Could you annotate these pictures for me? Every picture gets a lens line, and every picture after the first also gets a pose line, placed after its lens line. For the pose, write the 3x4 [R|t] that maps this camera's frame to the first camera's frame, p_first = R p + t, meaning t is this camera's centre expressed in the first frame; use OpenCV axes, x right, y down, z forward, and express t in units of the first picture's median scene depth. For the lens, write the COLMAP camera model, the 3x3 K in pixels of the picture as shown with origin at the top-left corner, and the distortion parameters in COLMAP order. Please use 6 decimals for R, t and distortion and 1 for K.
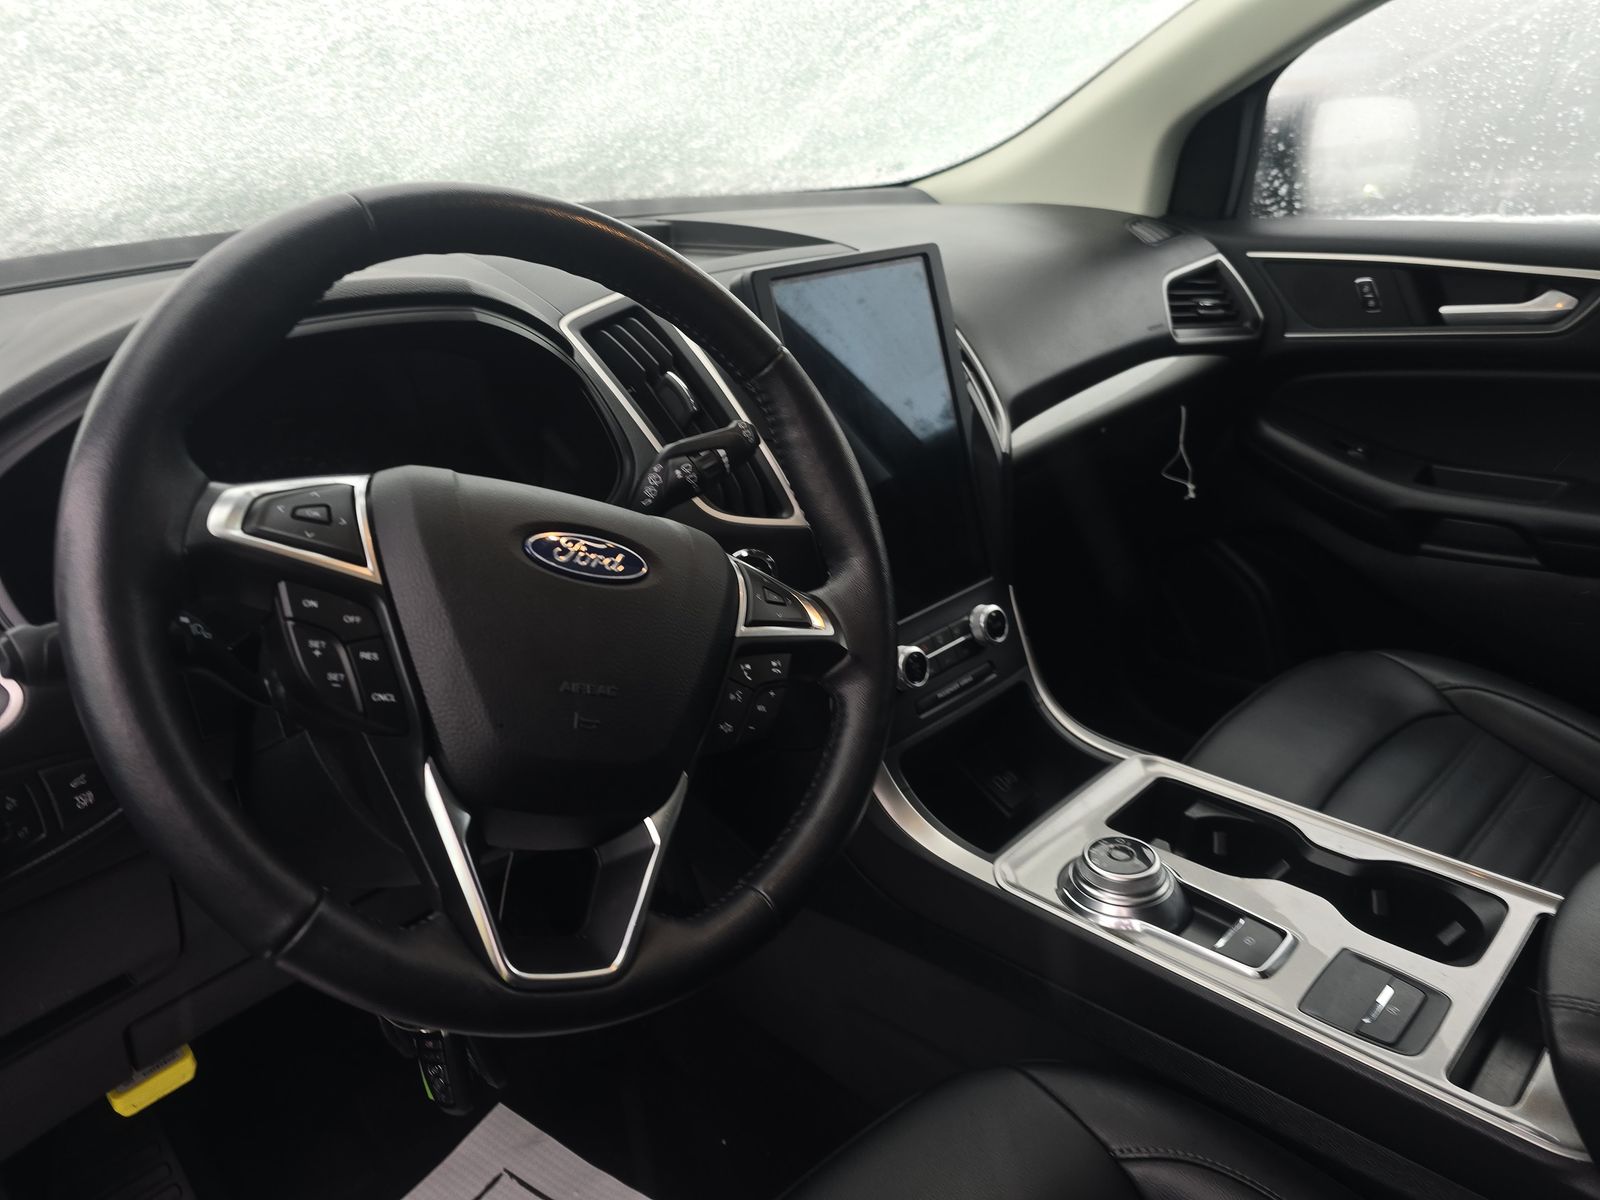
lens RADIAL K [[1073.7, 0, 807.9], [0, 1073.7, 606.3], [0, 0, 1]] dist [0.018175, -0.038605]
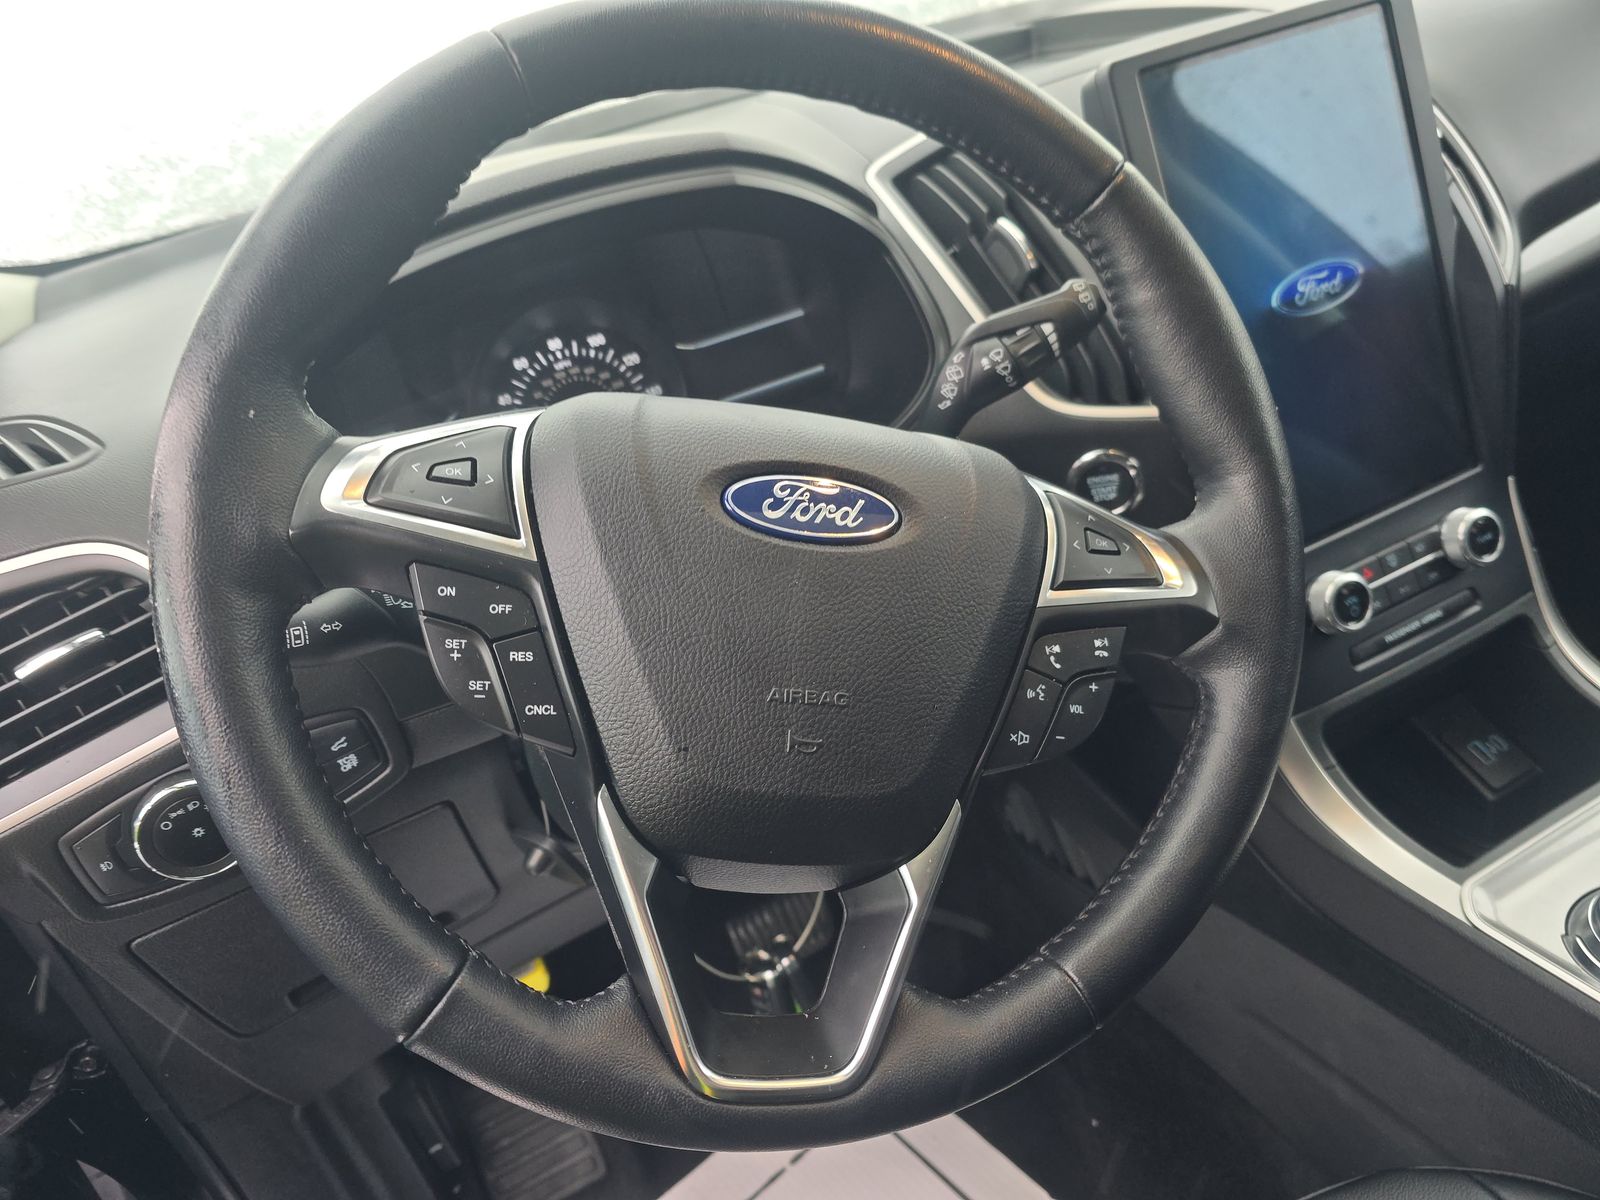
lens RADIAL K [[1073.7, 0, 796.6], [0, 1073.7, 603.6], [0, 0, 1]] dist [0.018175, -0.038605]
pose [[0.920996, 0.018048, -0.389153, 0.055310], [0.031531, 0.992196, 0.120639, -0.058054], [0.388293, -0.123379, 0.913239, 0.279613]]
